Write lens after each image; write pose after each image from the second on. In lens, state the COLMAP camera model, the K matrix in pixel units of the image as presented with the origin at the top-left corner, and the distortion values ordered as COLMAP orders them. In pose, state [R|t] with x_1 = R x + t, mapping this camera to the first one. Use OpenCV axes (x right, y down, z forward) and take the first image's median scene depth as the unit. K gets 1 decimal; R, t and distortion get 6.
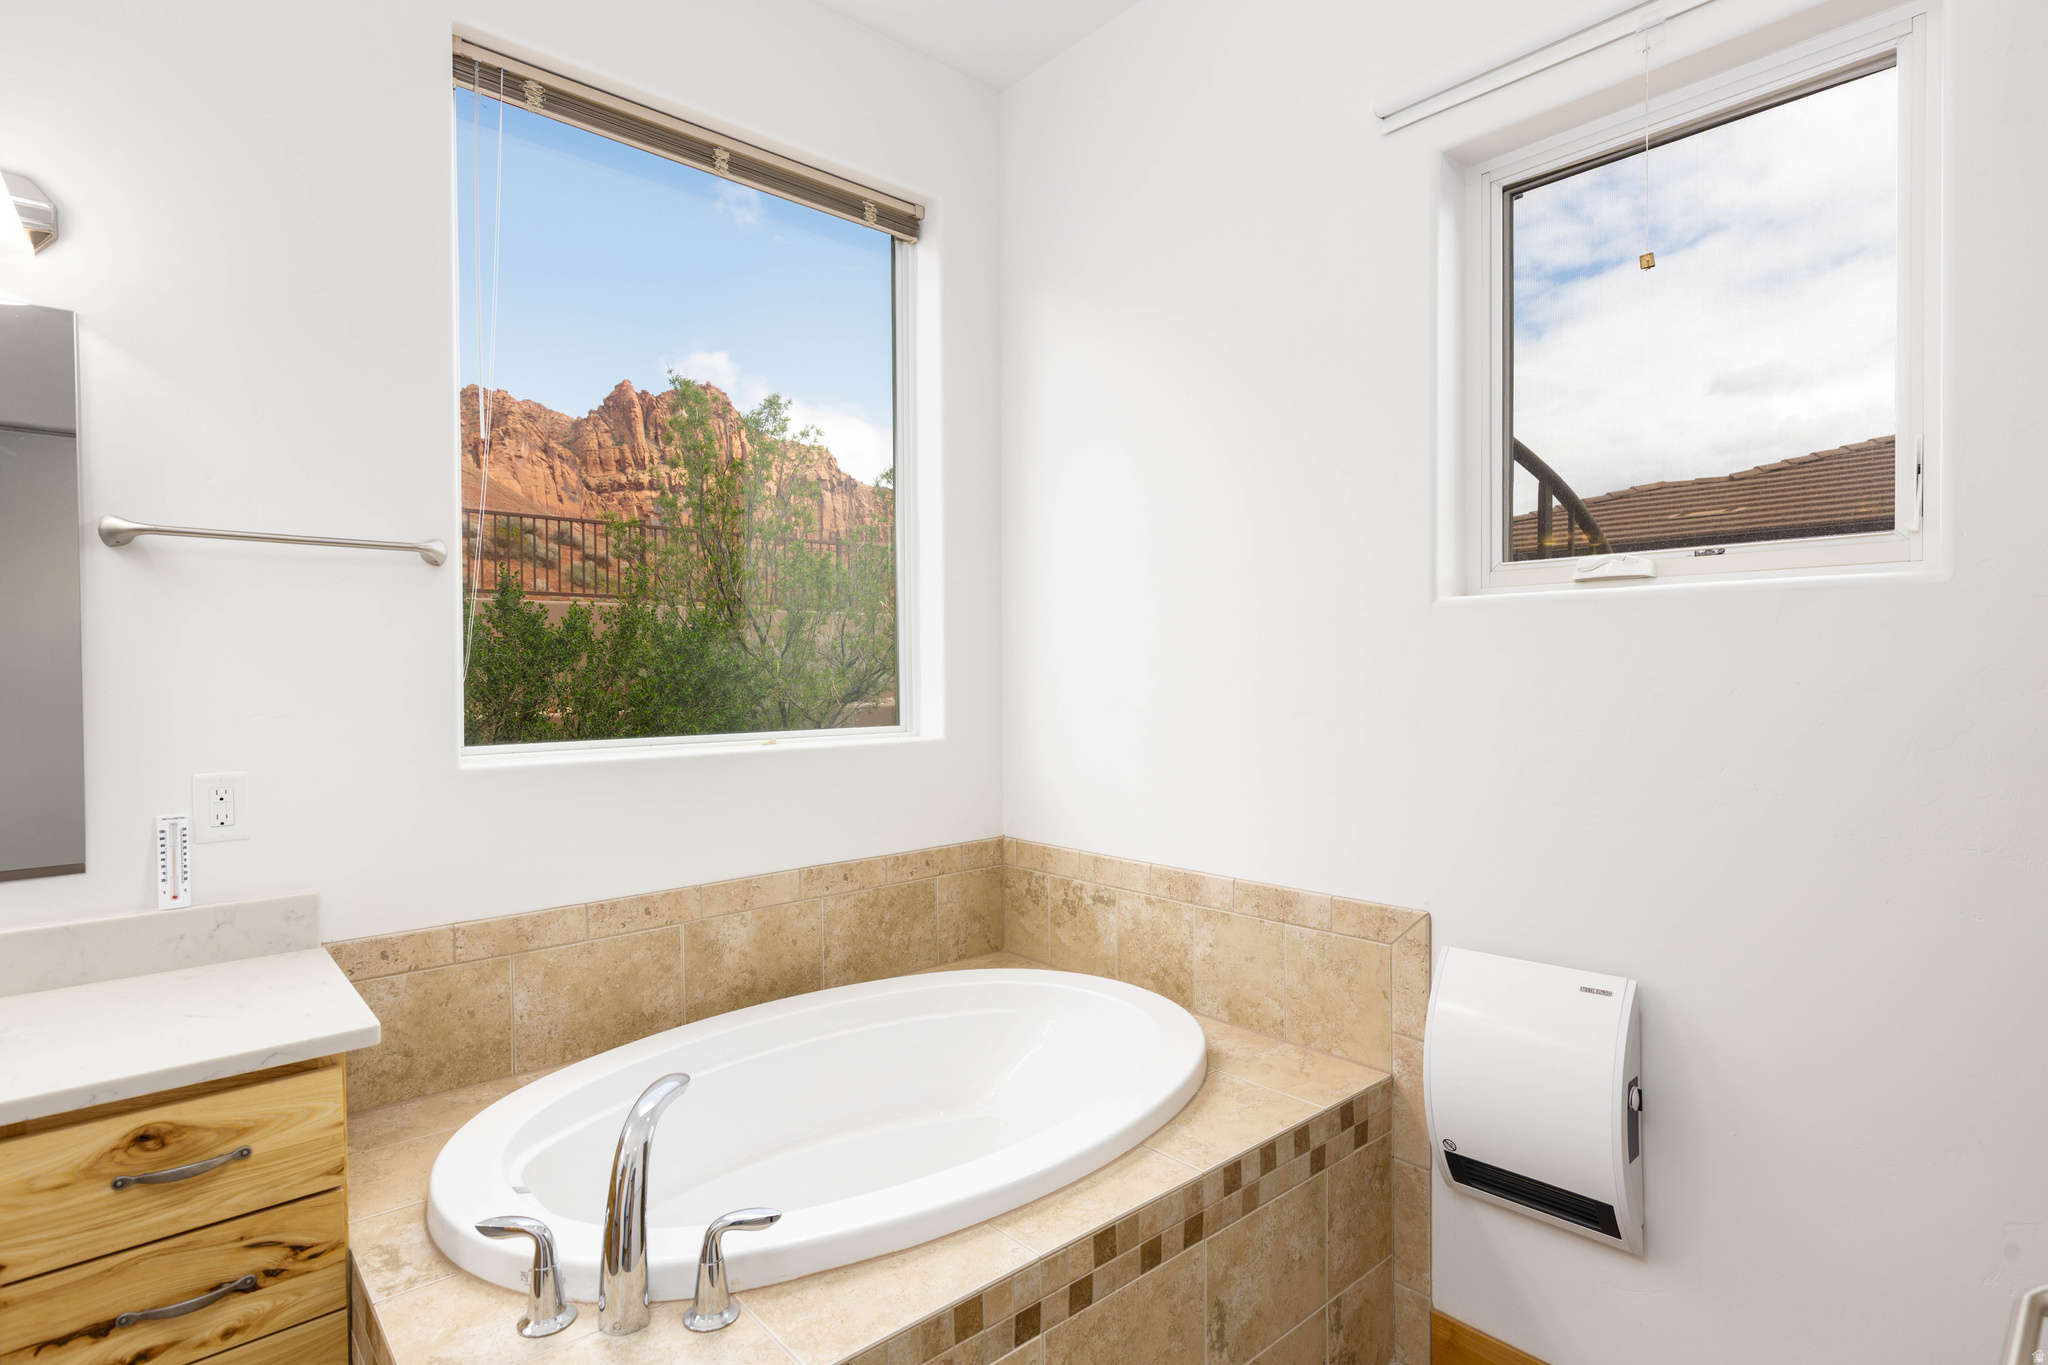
lens RADIAL K [[1024.5, 0, 1019.9], [0, 1024.5, 680.9], [0, 0, 1]] dist [0.005591, 0.000336]
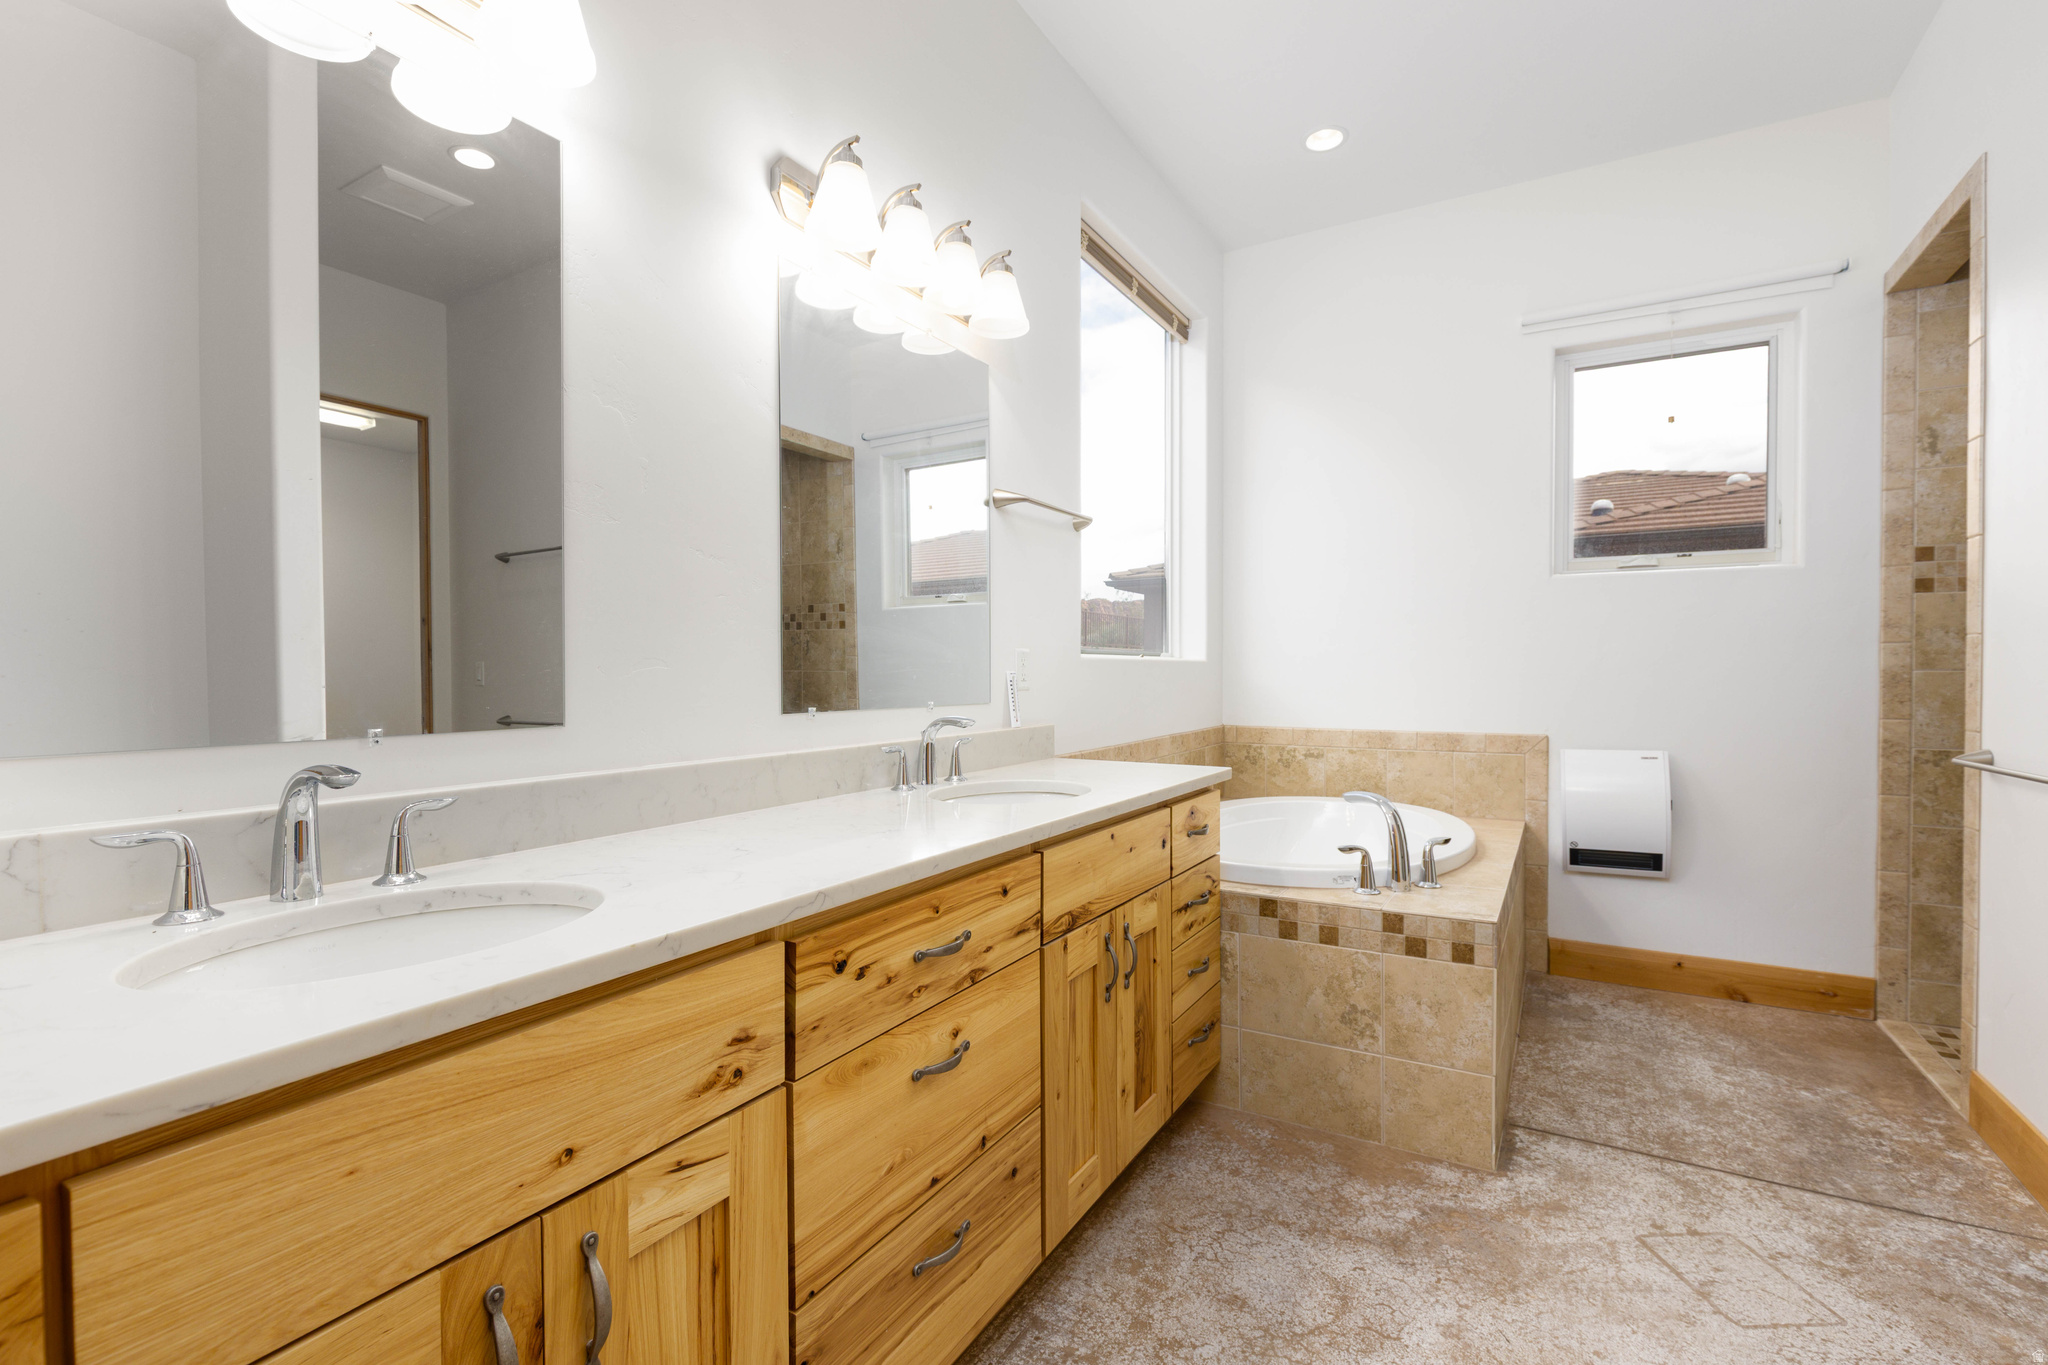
lens RADIAL K [[911.3, 0, 1025.9], [0, 911.3, 684.7], [0, 0, 1]] dist [0.004897, 0.000372]
pose [[0.950324, 0.001440, 0.311258, -0.921577], [-0.002291, 0.999995, 0.002369, 0.108888], [-0.311253, -0.002965, 0.950322, -0.289580]]
